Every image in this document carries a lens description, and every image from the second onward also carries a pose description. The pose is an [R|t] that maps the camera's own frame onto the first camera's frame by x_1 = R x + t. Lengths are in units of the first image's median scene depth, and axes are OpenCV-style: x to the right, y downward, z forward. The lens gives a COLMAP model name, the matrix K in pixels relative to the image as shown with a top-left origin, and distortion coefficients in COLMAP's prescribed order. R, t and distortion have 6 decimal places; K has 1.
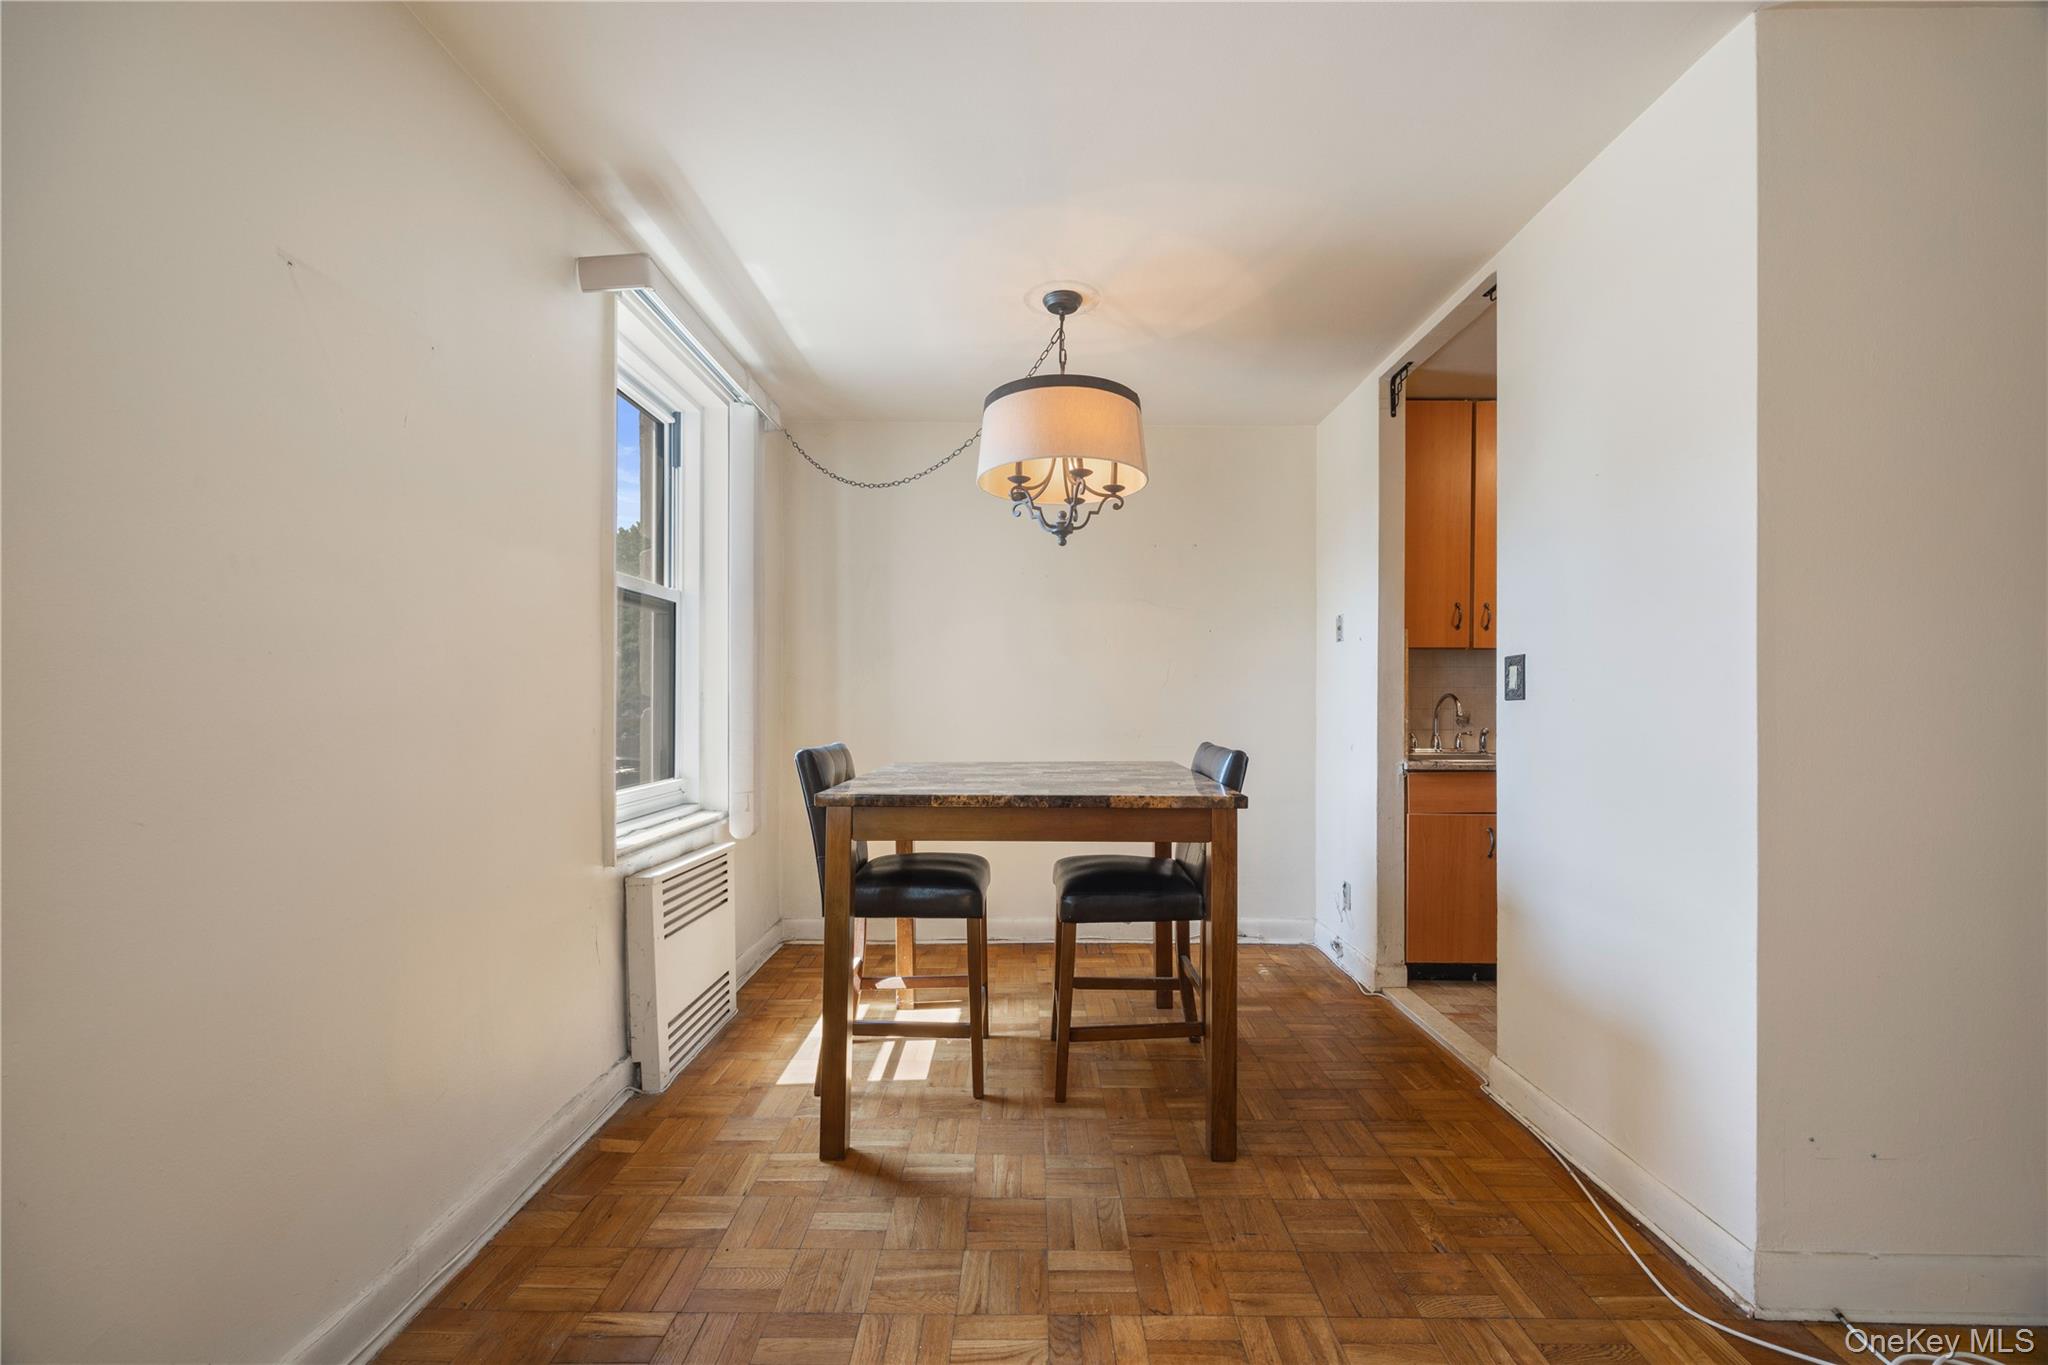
lens RADIAL K [[785.1, 0, 1019.7], [0, 785.1, 703.3], [0, 0, 1]] dist [-0.002027, 0.000150]
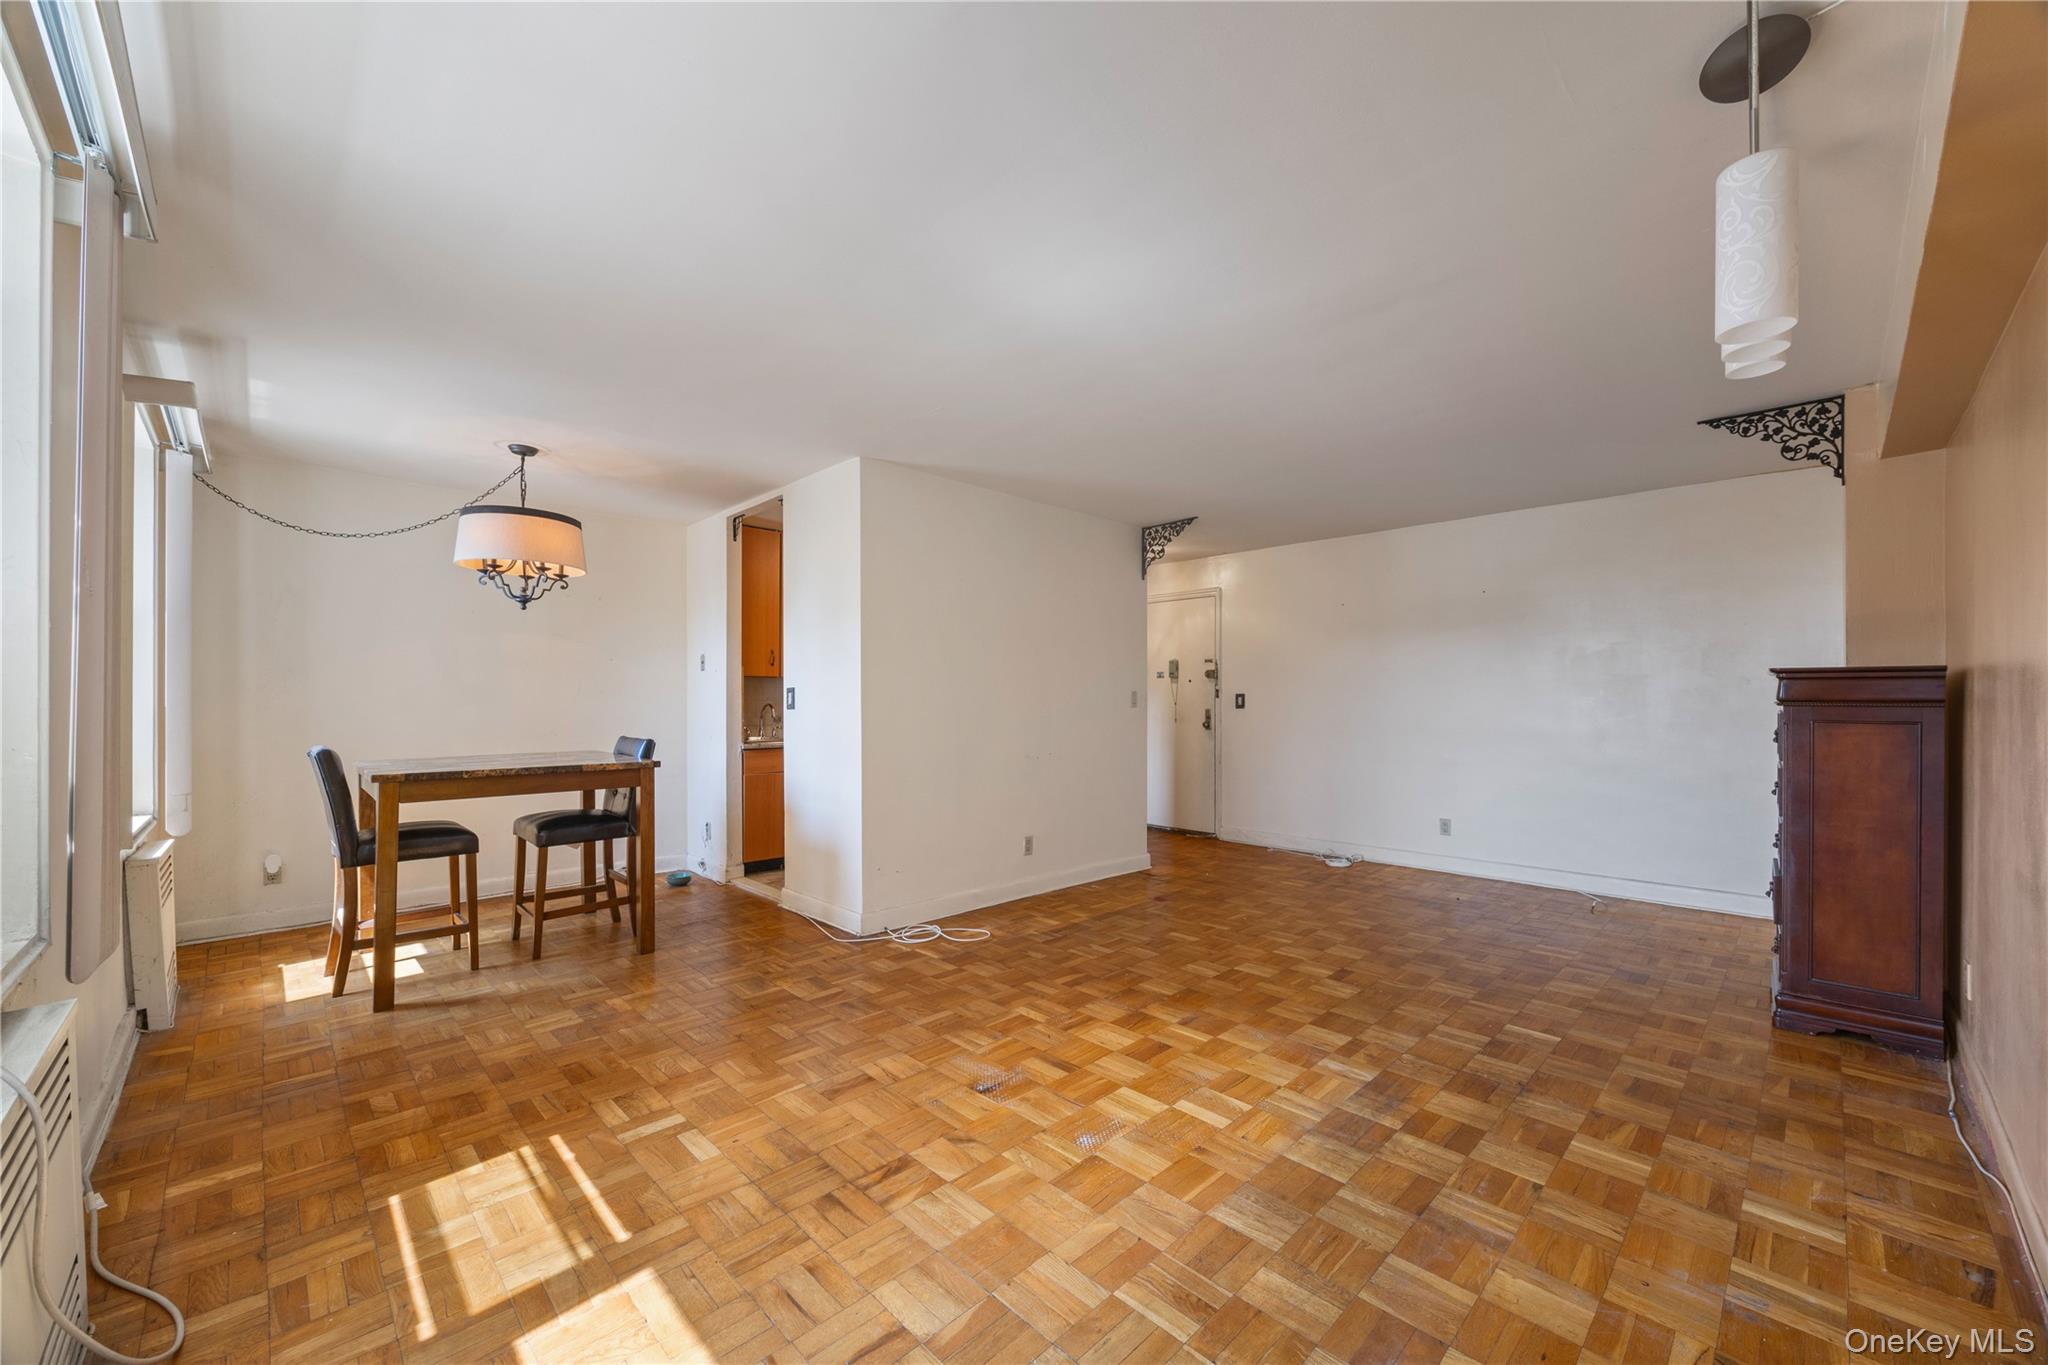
lens RADIAL K [[785.1, 0, 1019.7], [0, 785.1, 703.3], [0, 0, 1]] dist [-0.002027, 0.000150]
pose [[0.711037, -0.004033, 0.703143, -0.354485], [0.002863, 0.999992, 0.002840, -0.022432], [-0.703149, -0.000006, 0.711043, -0.809558]]
